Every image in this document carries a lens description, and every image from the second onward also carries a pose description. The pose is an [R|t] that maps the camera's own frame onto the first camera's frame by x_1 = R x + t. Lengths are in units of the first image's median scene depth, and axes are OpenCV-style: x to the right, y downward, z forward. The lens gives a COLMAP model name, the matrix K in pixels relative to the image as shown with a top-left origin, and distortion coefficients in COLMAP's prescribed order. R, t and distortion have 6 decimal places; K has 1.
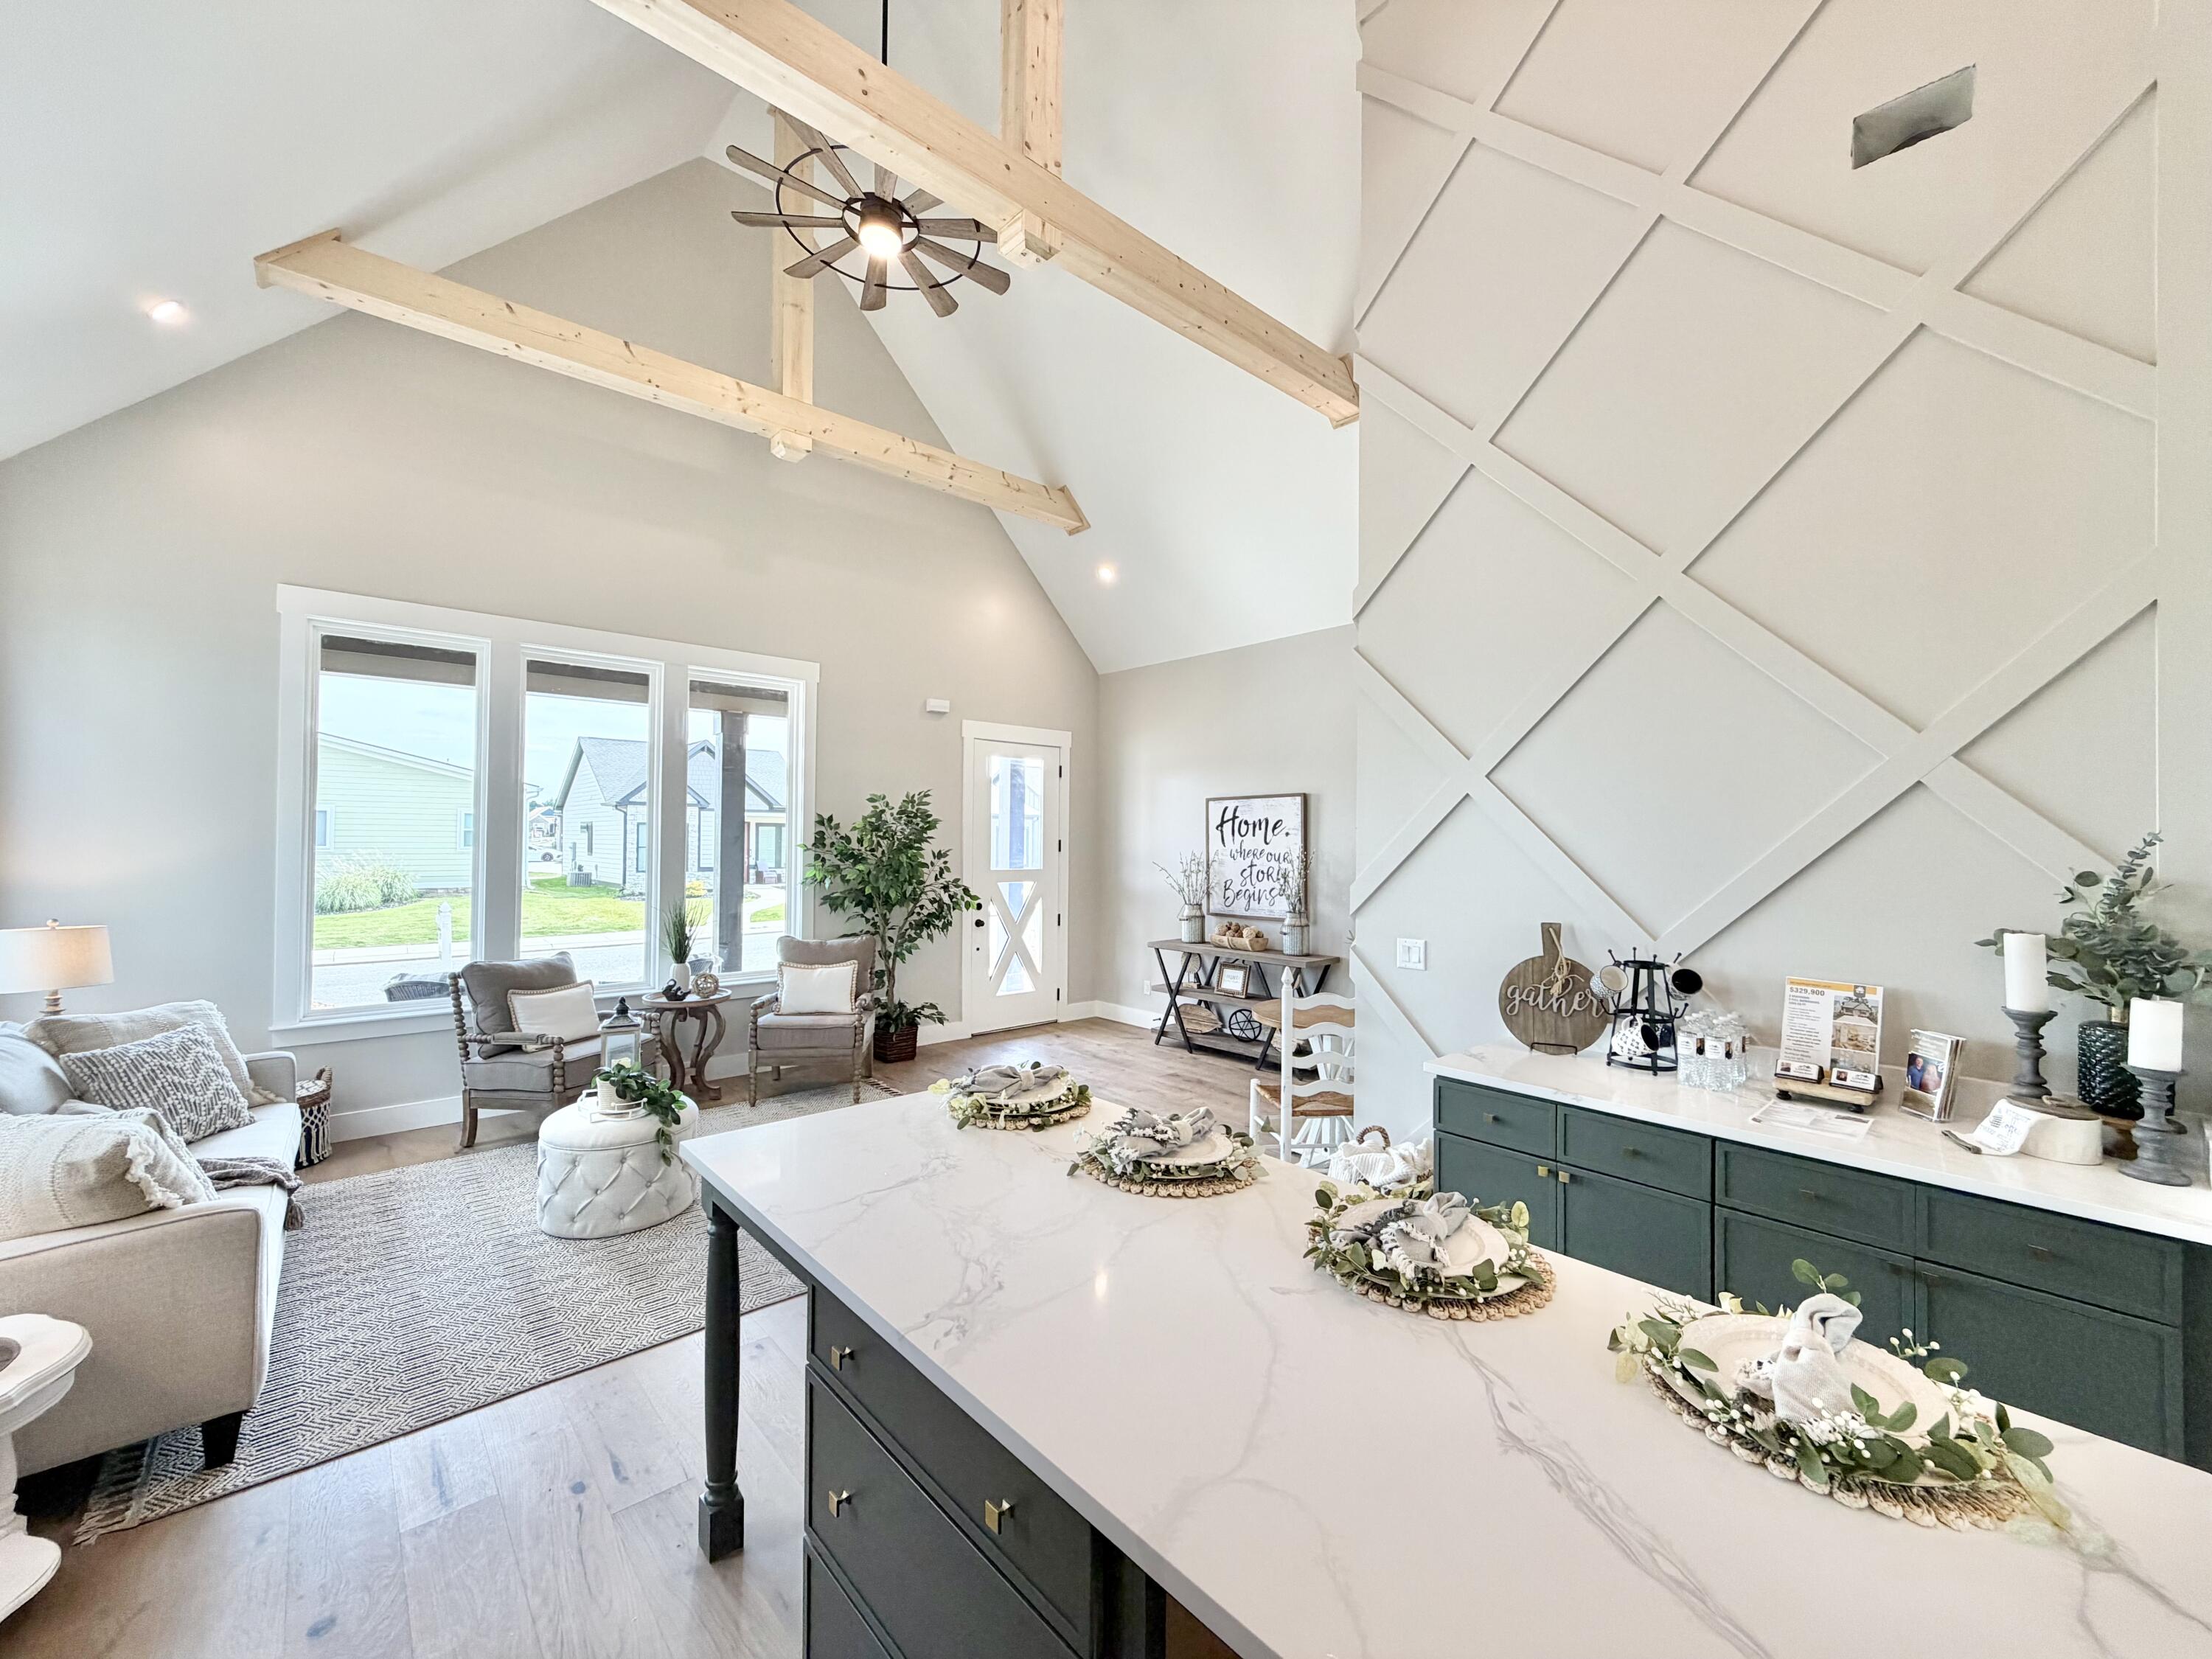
lens RADIAL K [[879.1, 0, 1100.1], [0, 879.1, 830.4], [0, 0, 1]] dist [-0.000002, -0.000599]
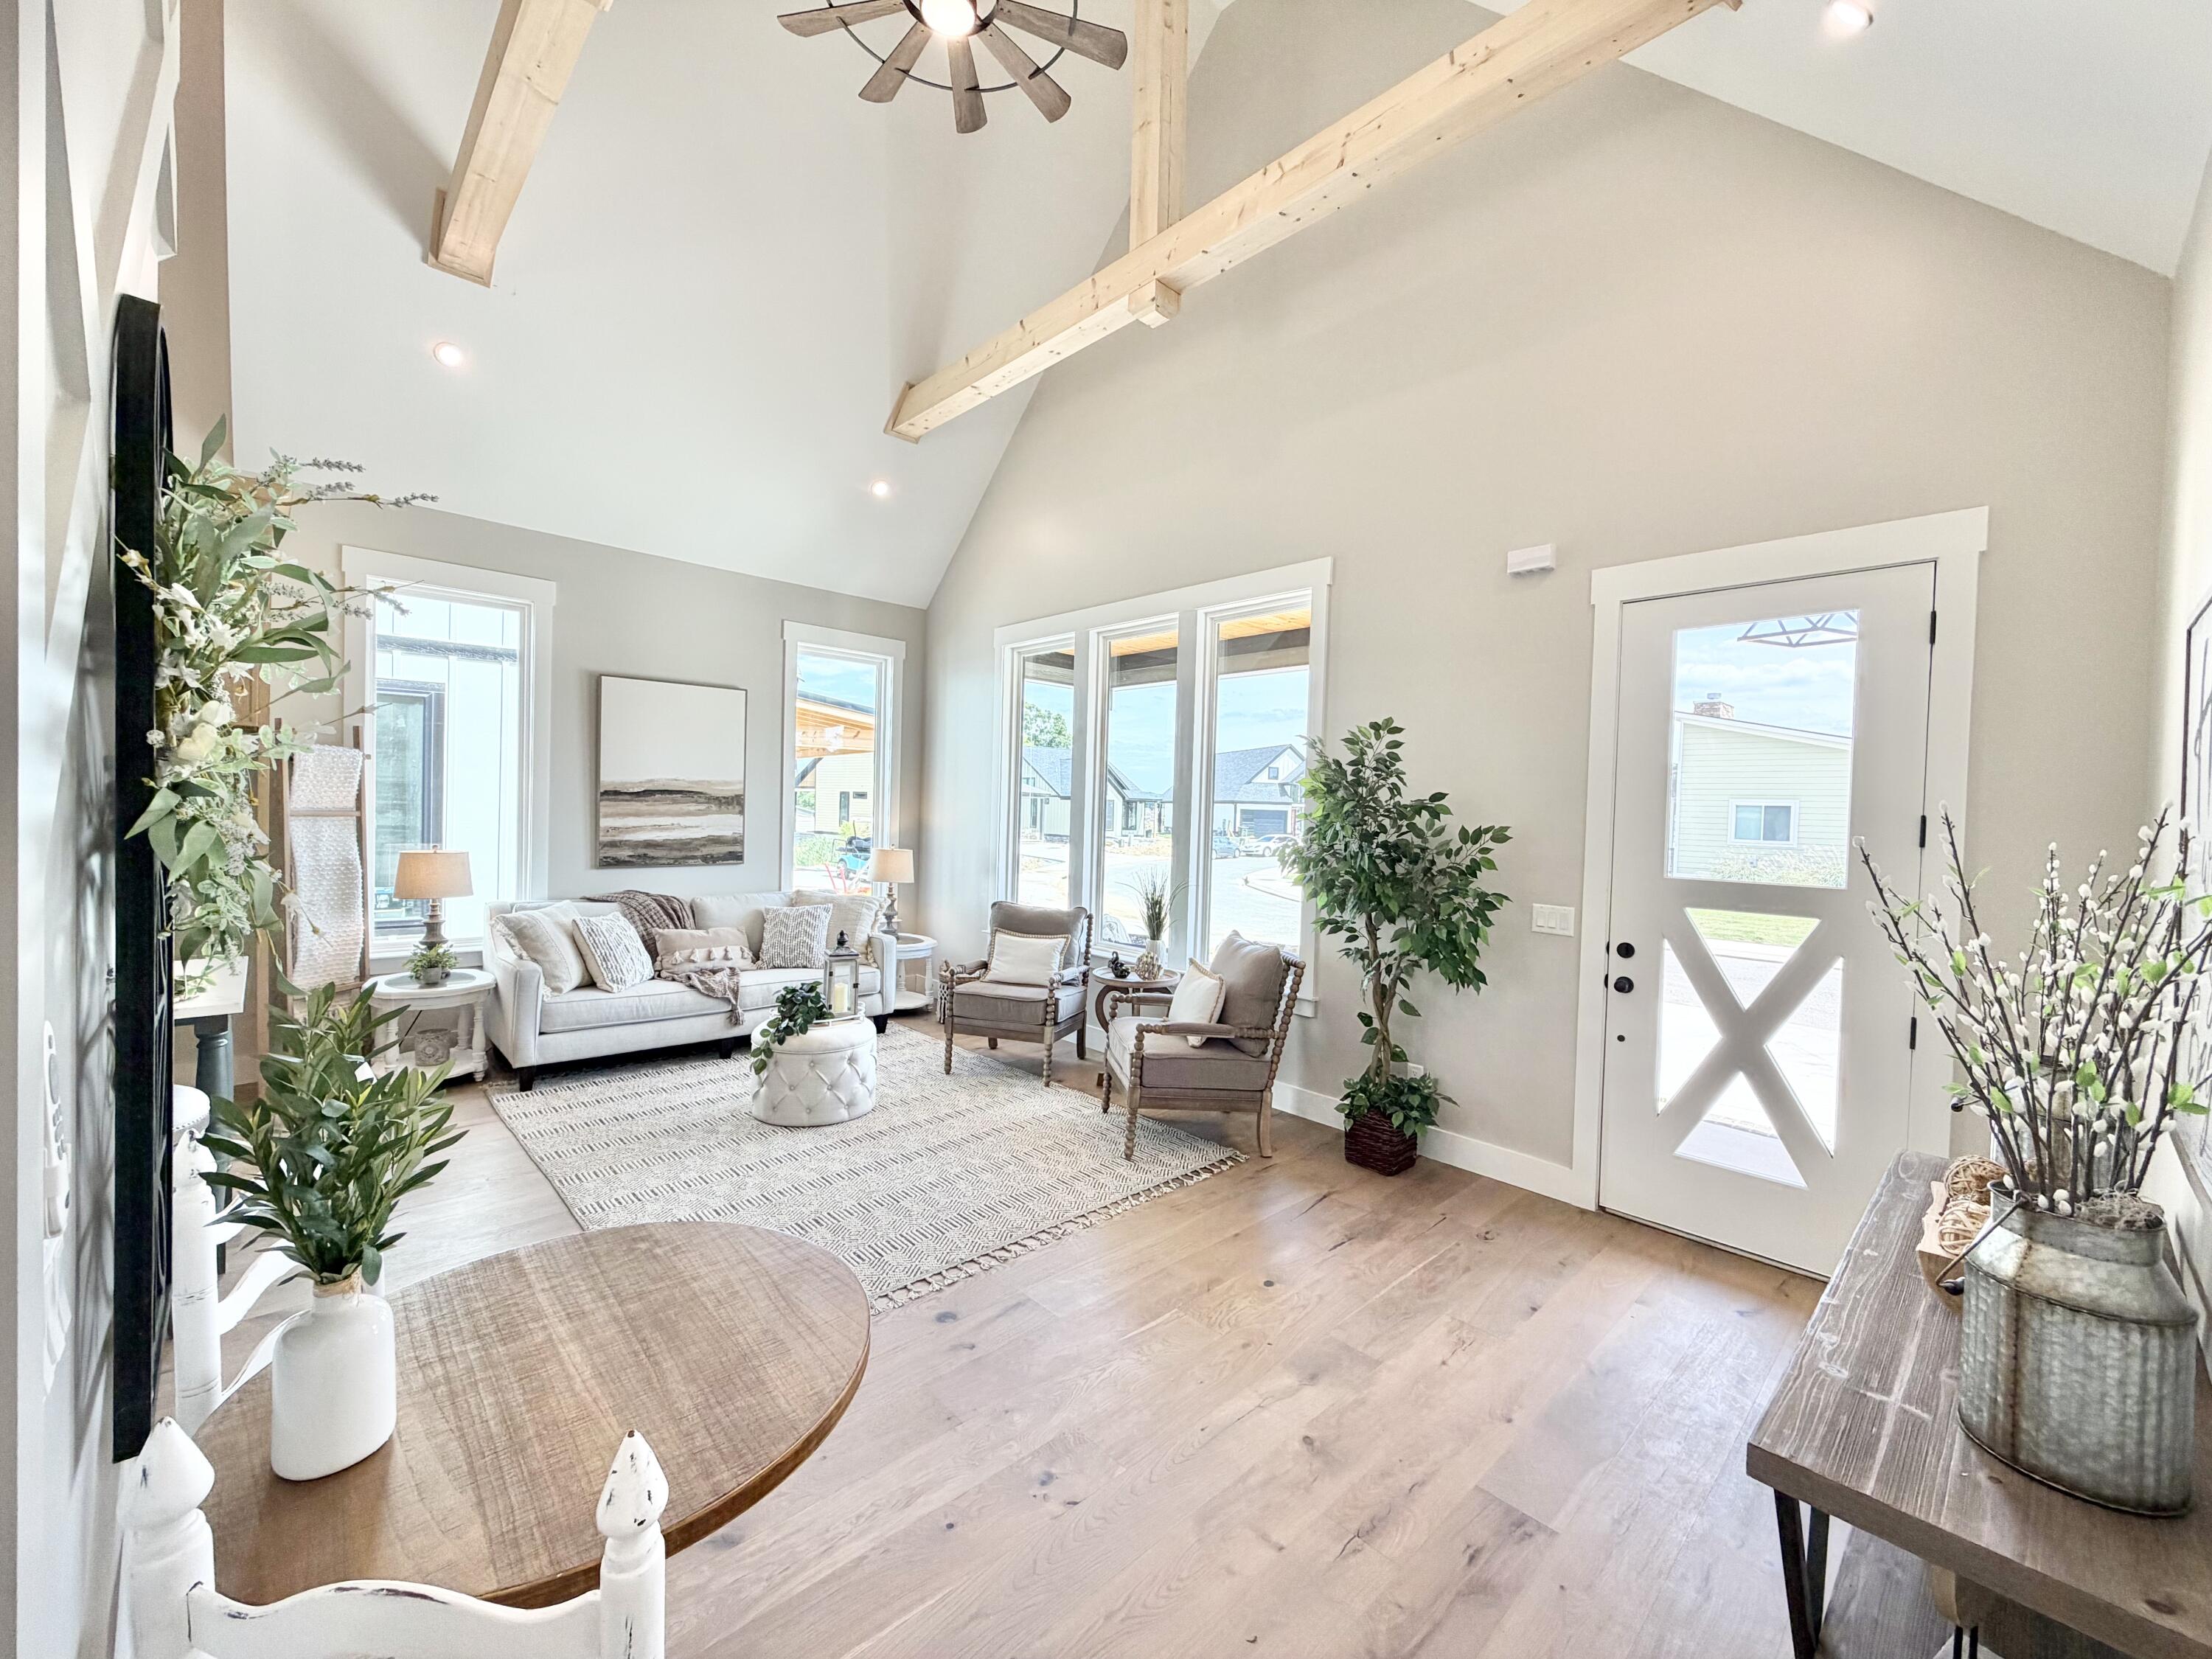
lens RADIAL K [[879.1, 0, 1100.1], [0, 879.1, 830.4], [0, 0, 1]] dist [-0.000002, -0.000599]
pose [[0.033229, 0.013148, -0.999361, 0.380188], [-0.017319, 0.999771, 0.012578, 0.023131], [0.999298, 0.016890, 0.033449, 0.800652]]
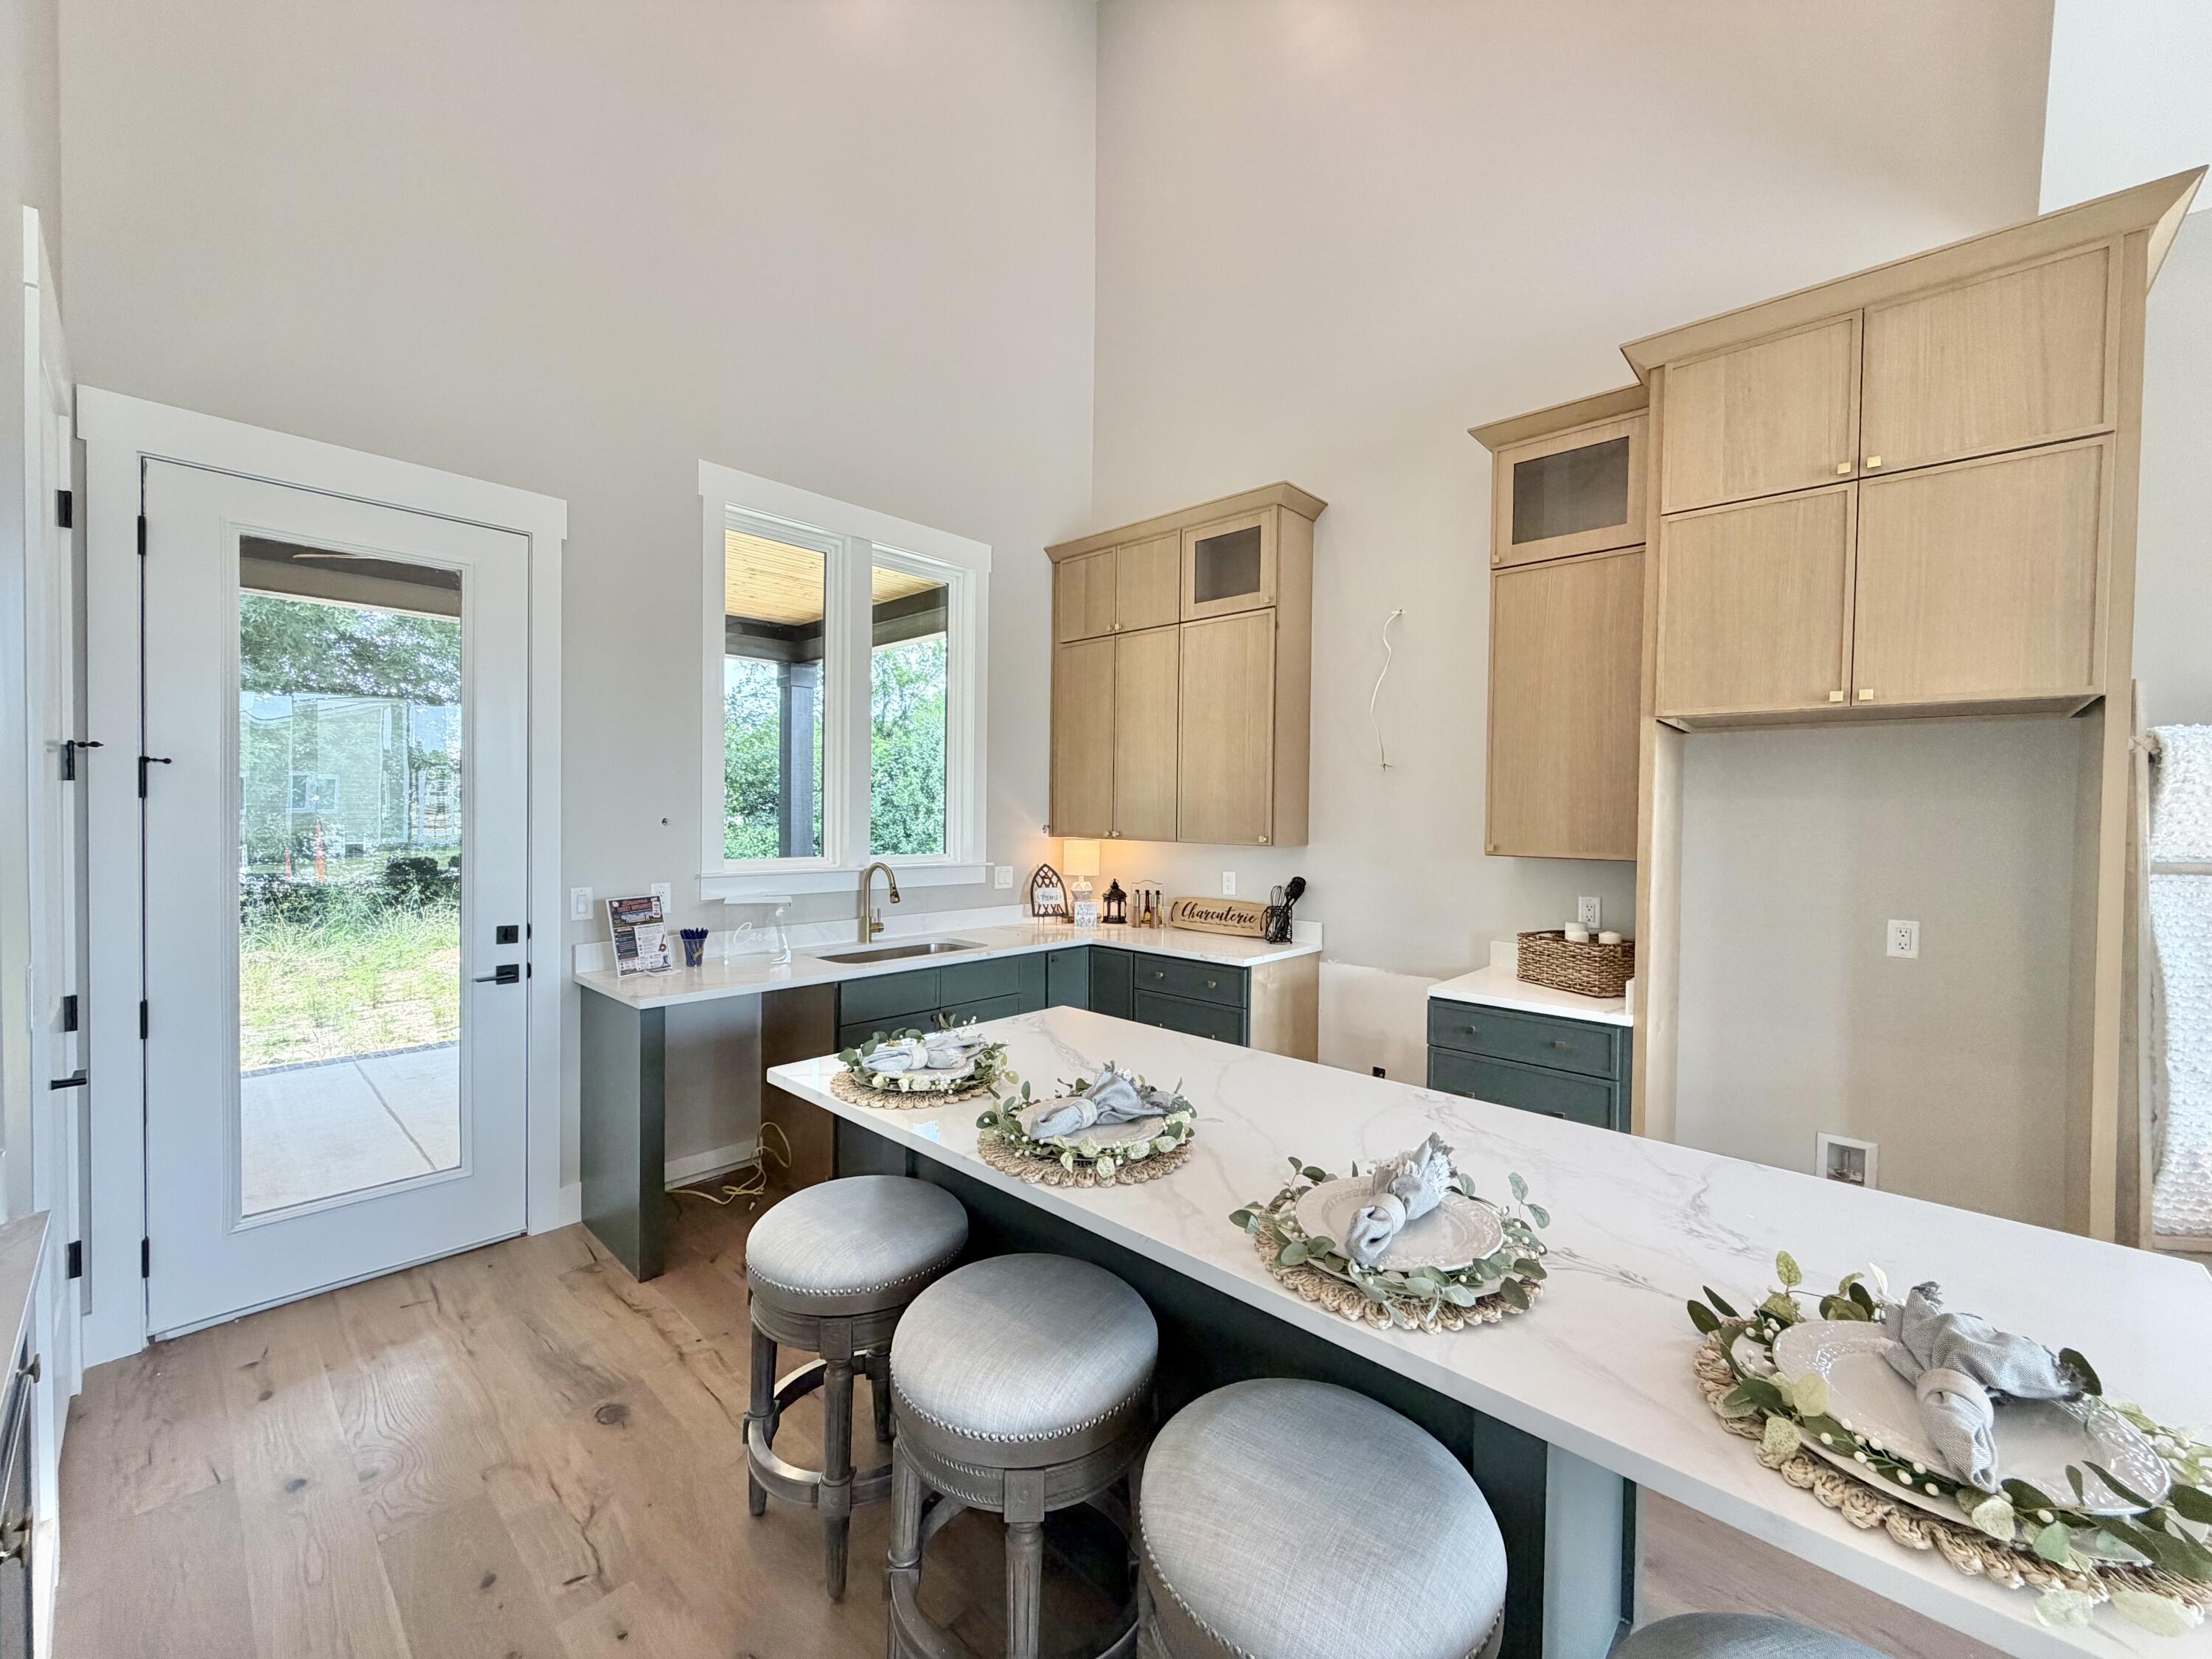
lens RADIAL K [[879.1, 0, 1100.1], [0, 879.1, 830.4], [0, 0, 1]] dist [-0.000002, -0.000599]
pose [[-0.994635, -0.022751, -0.100916, 0.107075], [-0.023452, 0.999708, 0.005771, 0.022454], [0.100756, 0.008106, -0.994878, 0.481616]]
